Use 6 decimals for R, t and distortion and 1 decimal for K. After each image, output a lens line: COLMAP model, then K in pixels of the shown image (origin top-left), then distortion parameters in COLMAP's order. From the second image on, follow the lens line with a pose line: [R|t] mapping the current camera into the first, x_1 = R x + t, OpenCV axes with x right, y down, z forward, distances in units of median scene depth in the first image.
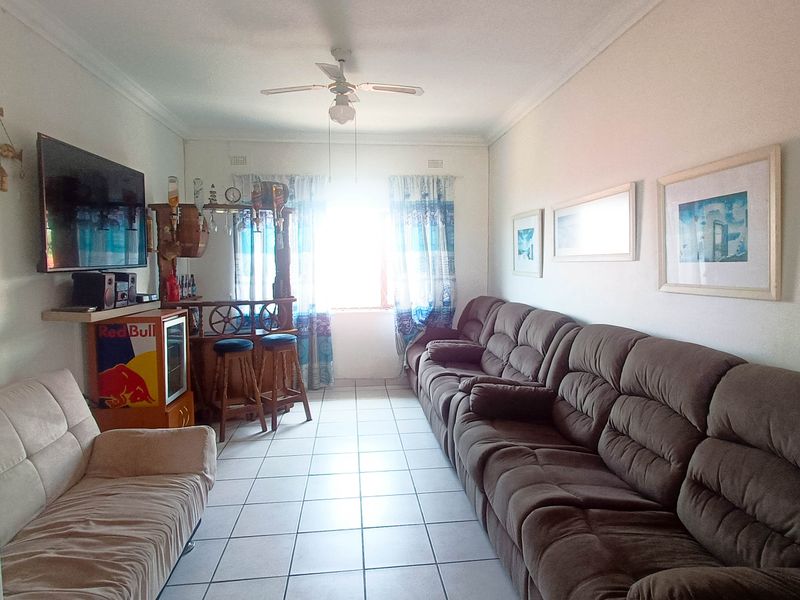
lens RADIAL K [[500.0, 0, 399.0], [0, 500.0, 298.1], [0, 0, 1]] dist [0.002433, -0.008532]
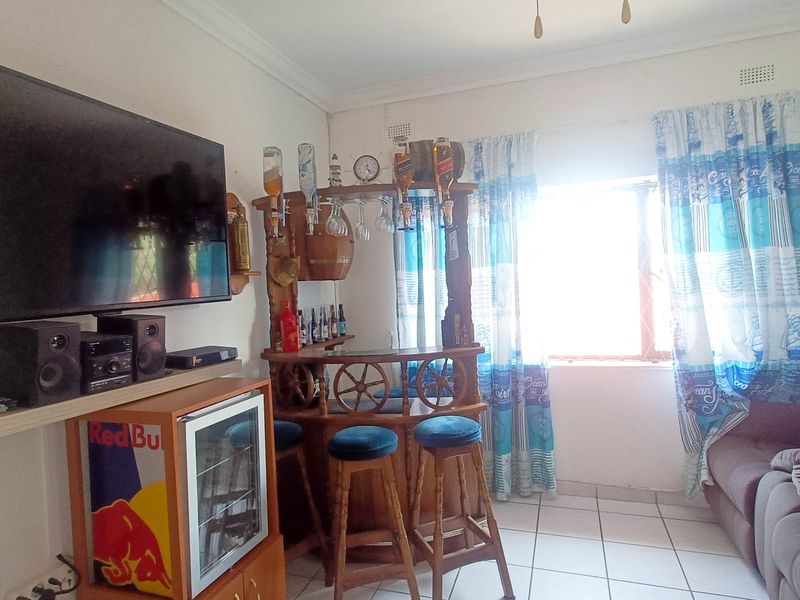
lens RADIAL K [[500.0, 0, 400.6], [0, 500.0, 297.9], [0, 0, 1]] dist [0.002433, -0.008532]
pose [[0.912811, -0.024419, -0.407651, -0.056761], [0.011489, 0.999351, -0.034135, -0.032204], [0.408220, 0.026475, 0.912500, 0.411727]]
